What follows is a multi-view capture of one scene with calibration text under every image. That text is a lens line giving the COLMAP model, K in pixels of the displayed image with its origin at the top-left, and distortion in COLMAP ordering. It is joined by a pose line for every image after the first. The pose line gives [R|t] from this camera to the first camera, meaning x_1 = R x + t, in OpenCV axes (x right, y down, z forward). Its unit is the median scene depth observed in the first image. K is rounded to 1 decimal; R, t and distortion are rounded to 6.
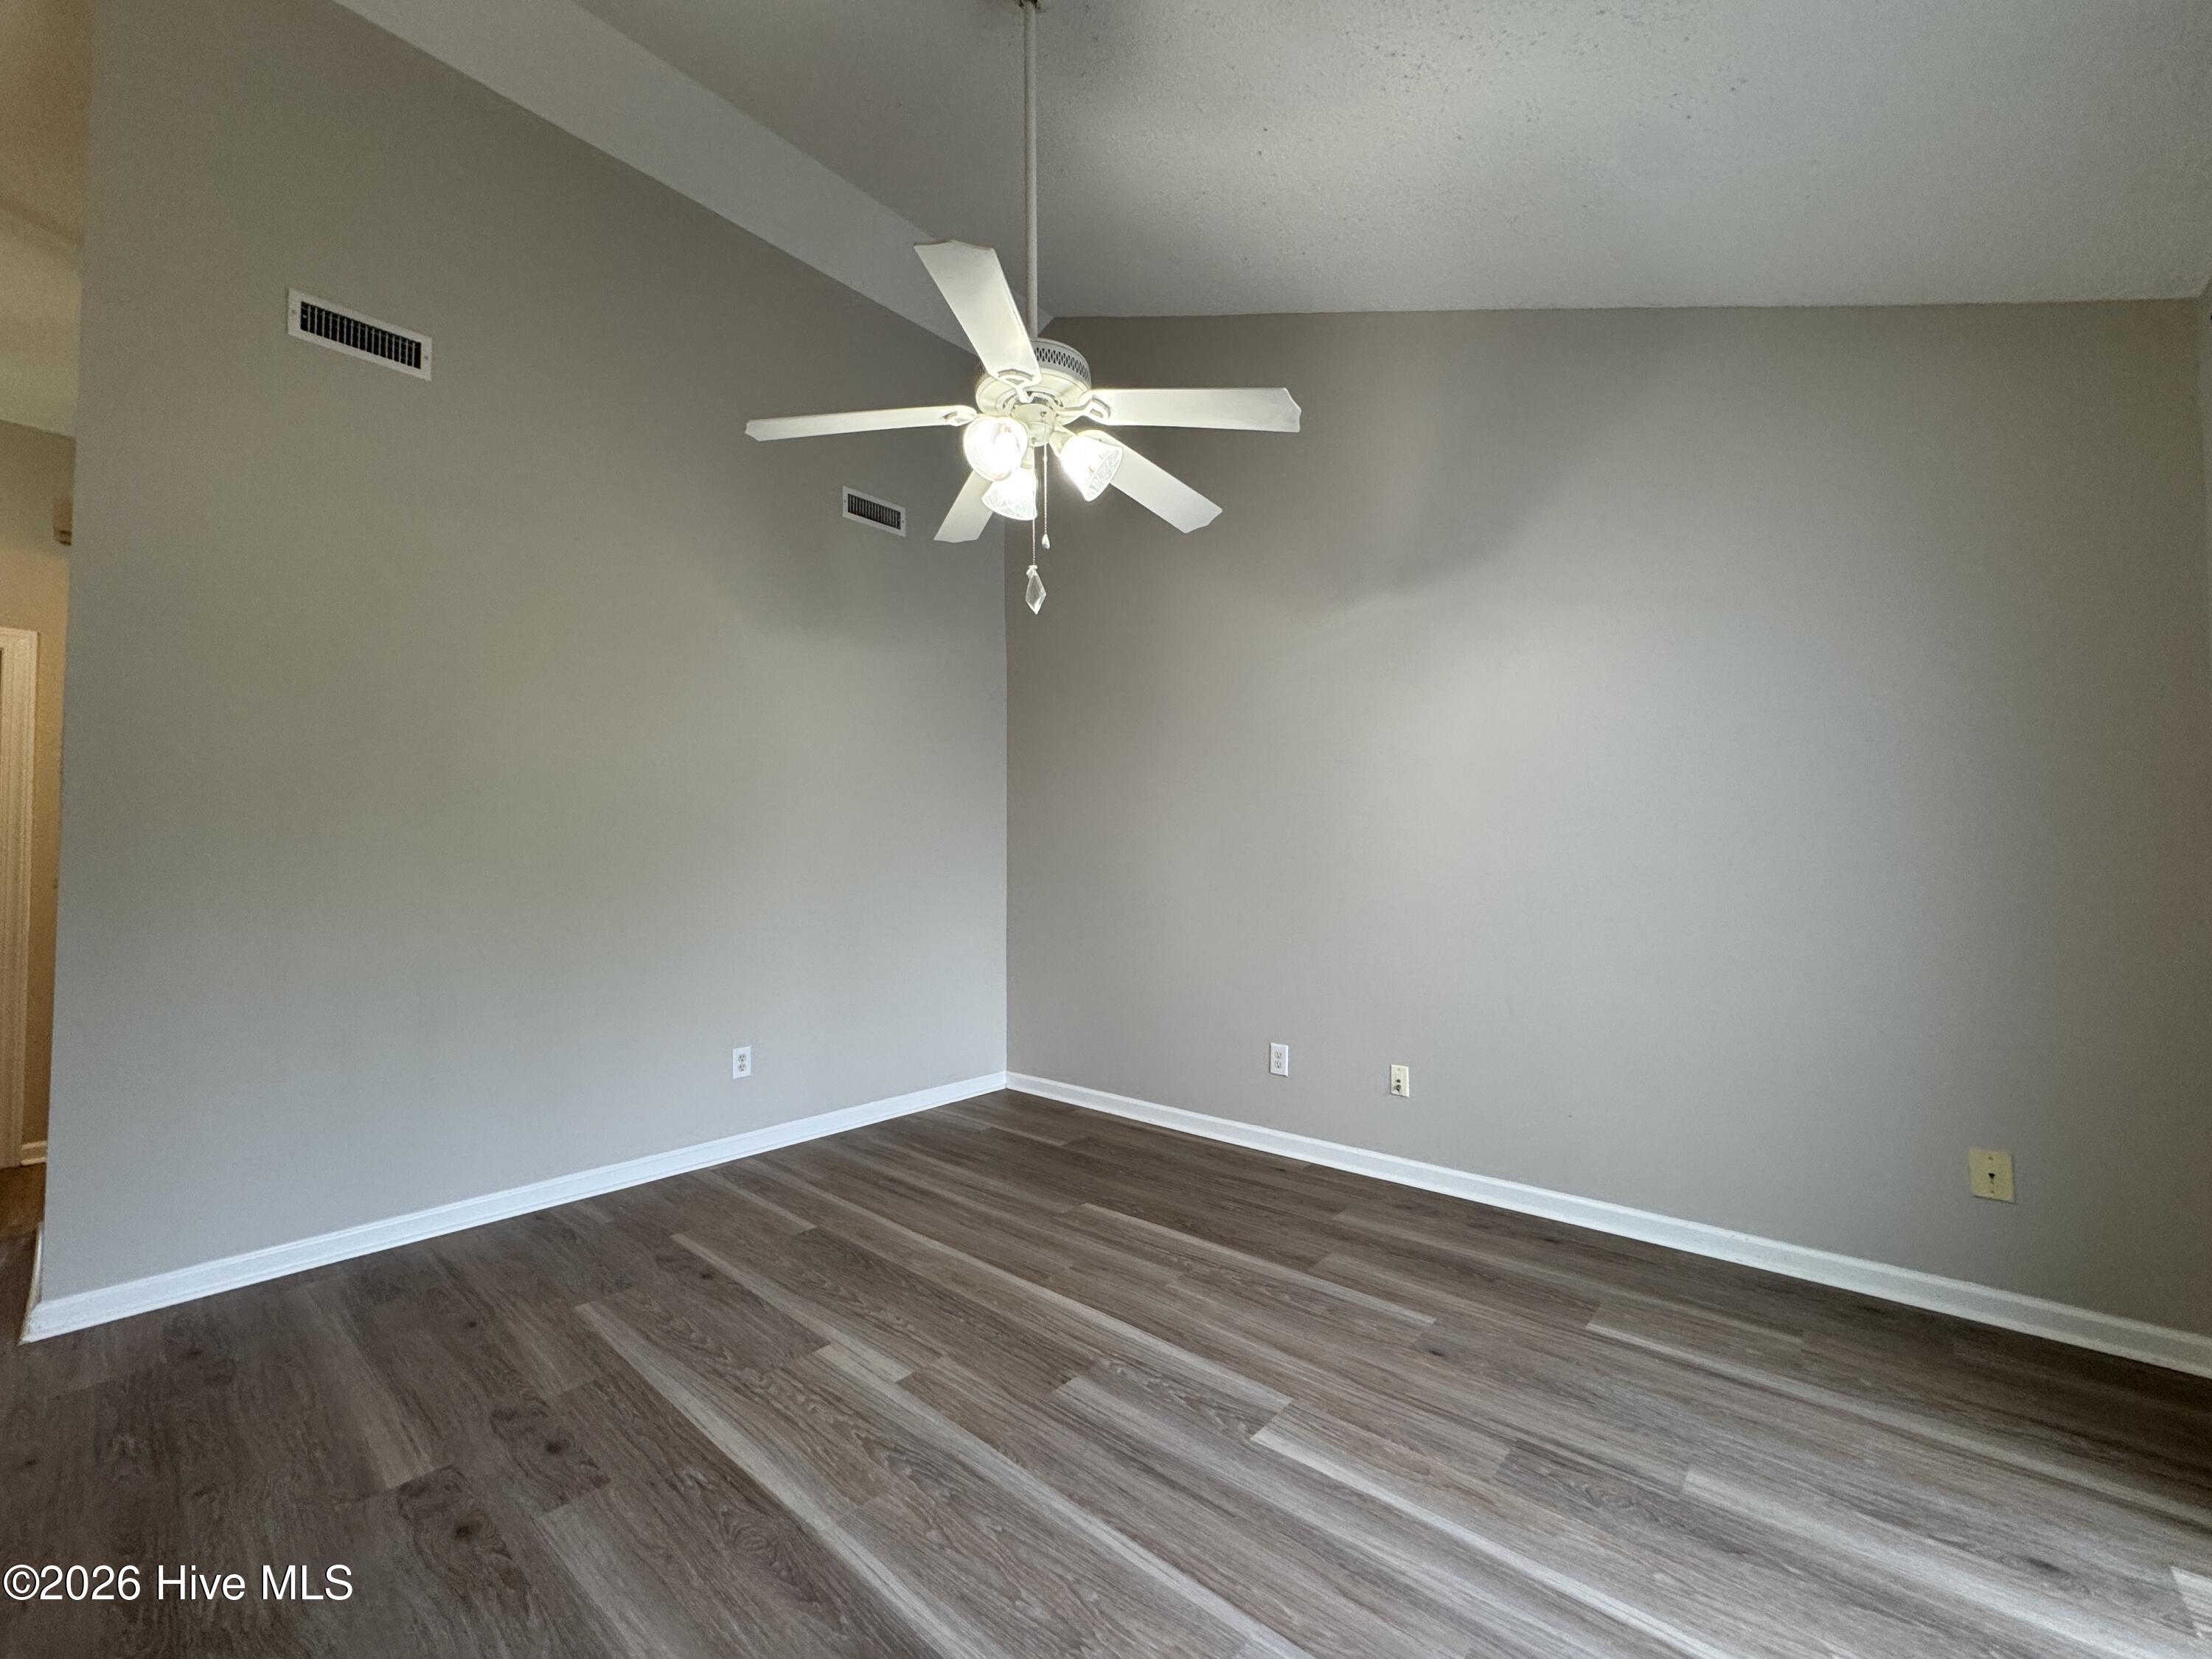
lens RADIAL K [[882.2, 0, 1104.8], [0, 882.2, 831.5], [0, 0, 1]] dist [0.001519, 0.000142]
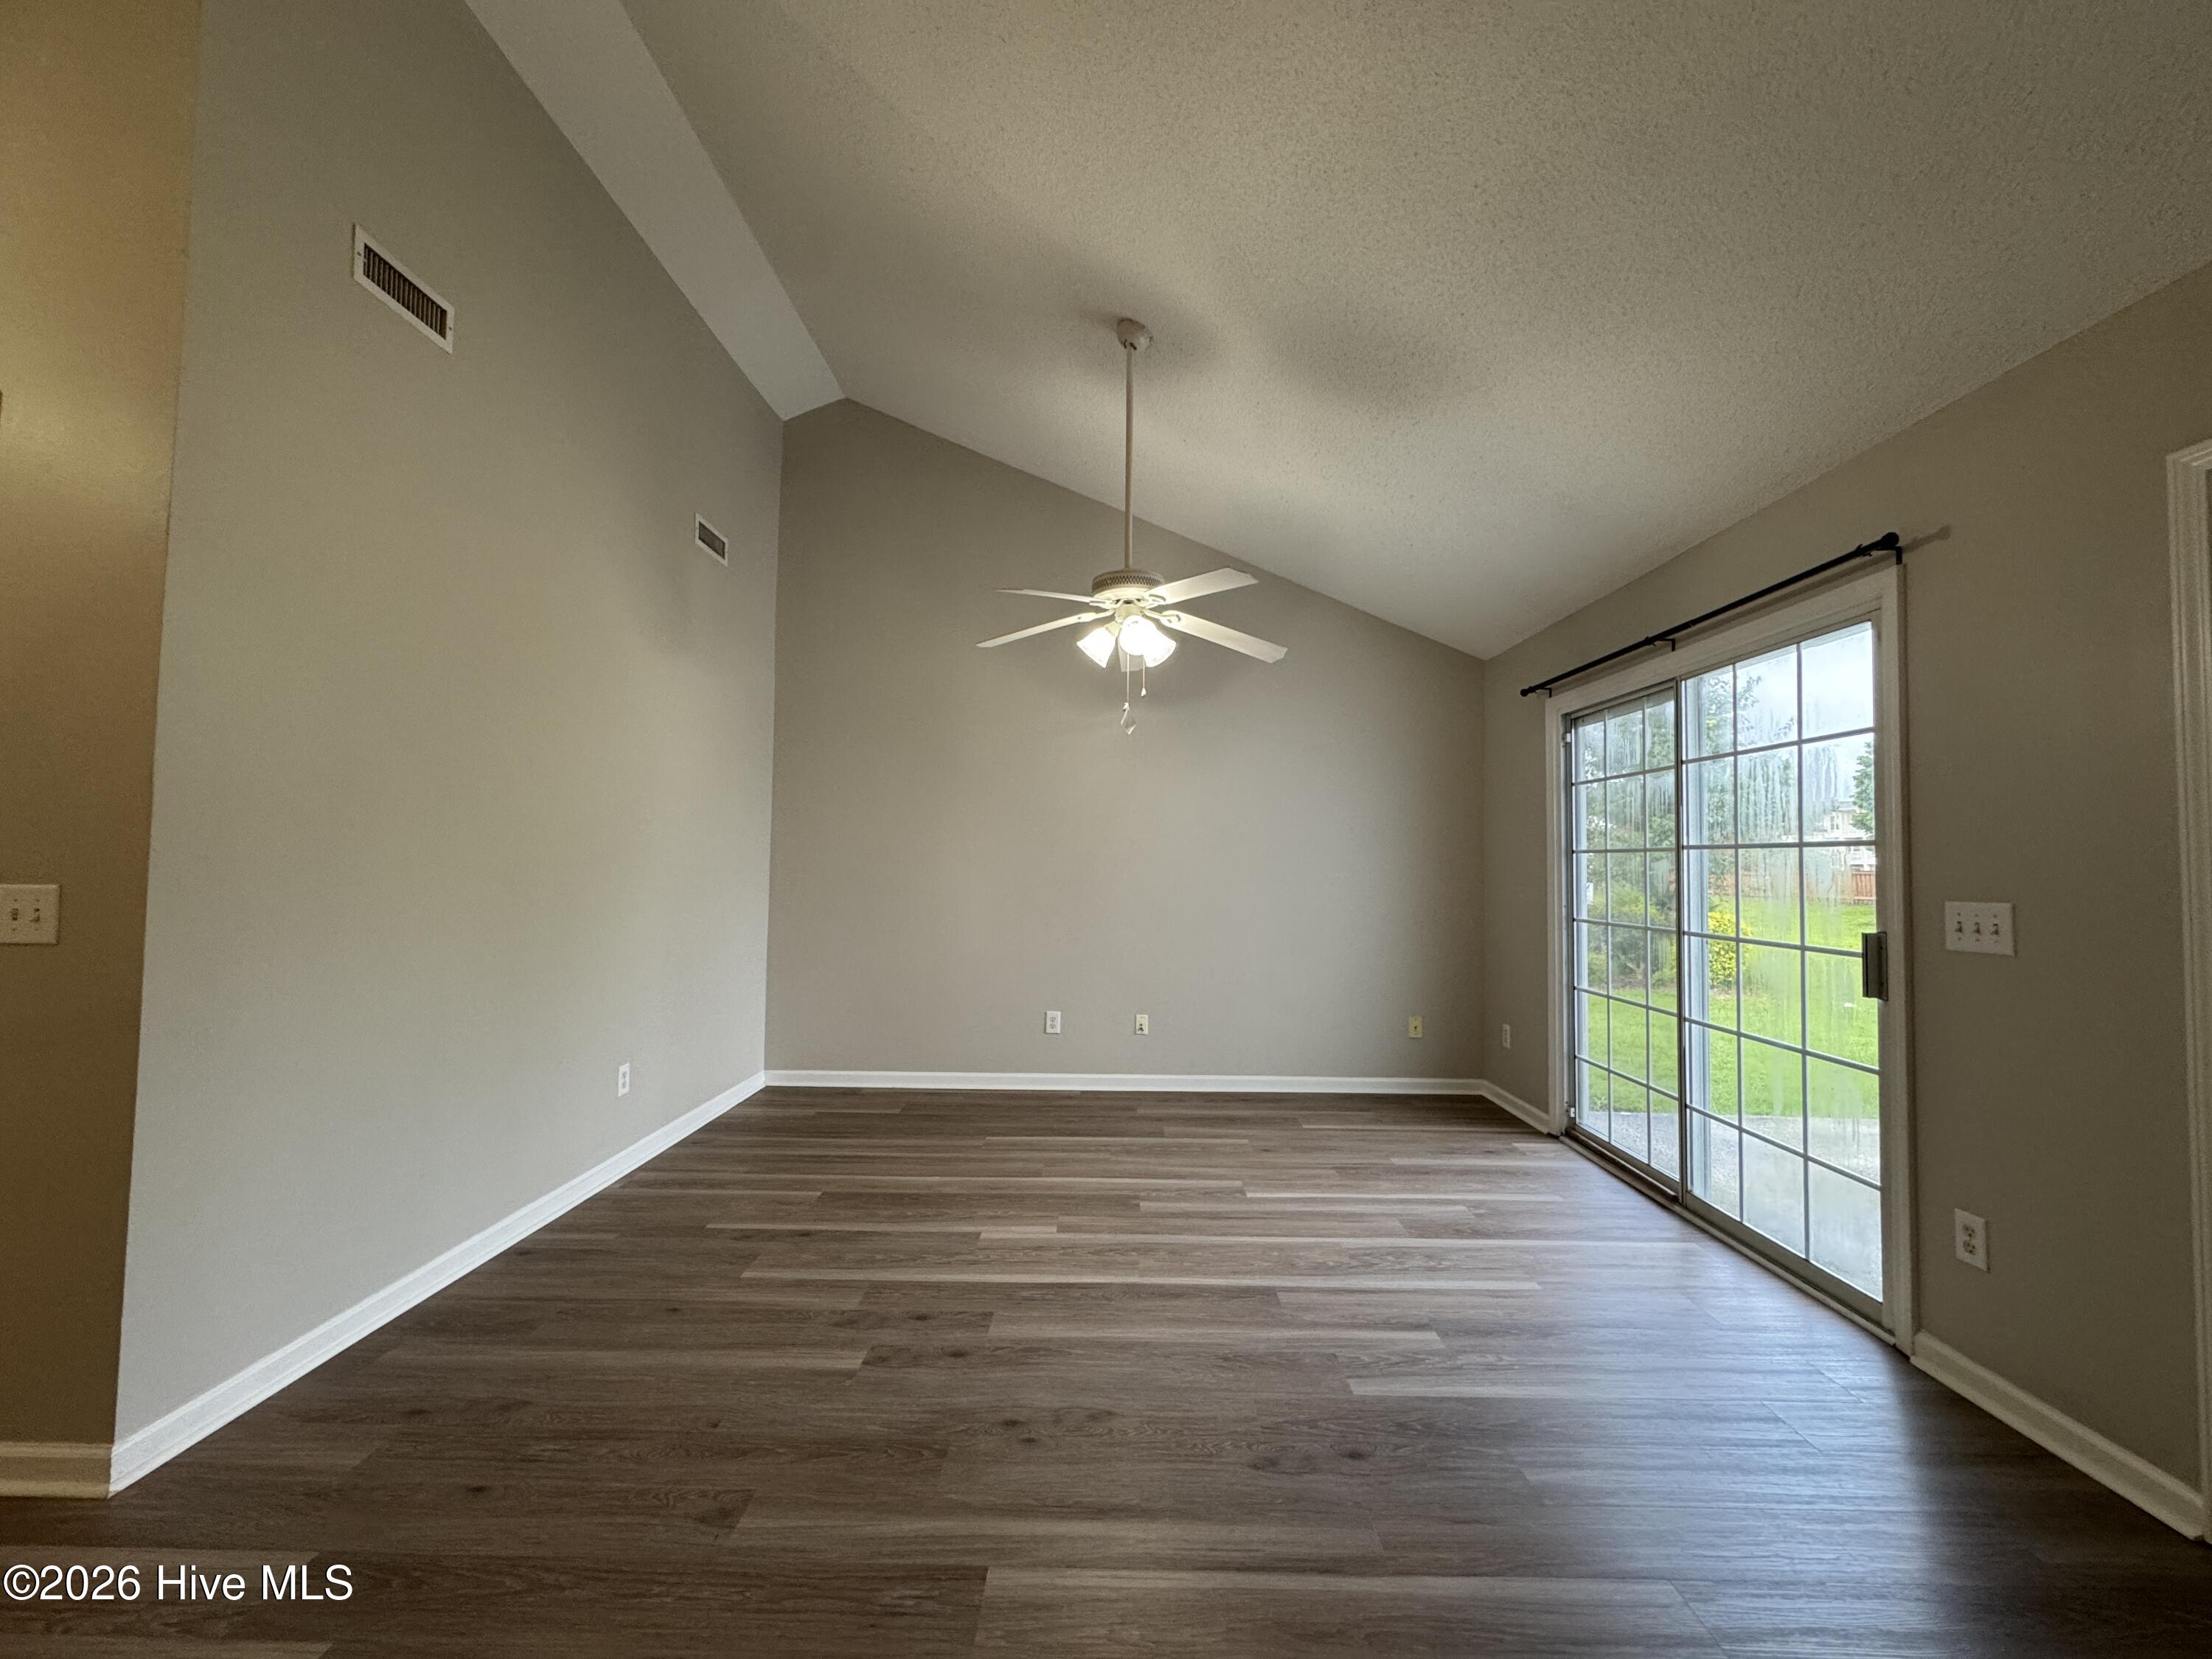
lens RADIAL K [[882.2, 0, 1104.8], [0, 882.2, 831.5], [0, 0, 1]] dist [0.001519, 0.000142]
pose [[0.757284, 0.040181, 0.651848, -1.046346], [-0.038625, 0.999114, -0.016715, -0.036734], [-0.651942, -0.012520, 0.758165, -0.171268]]
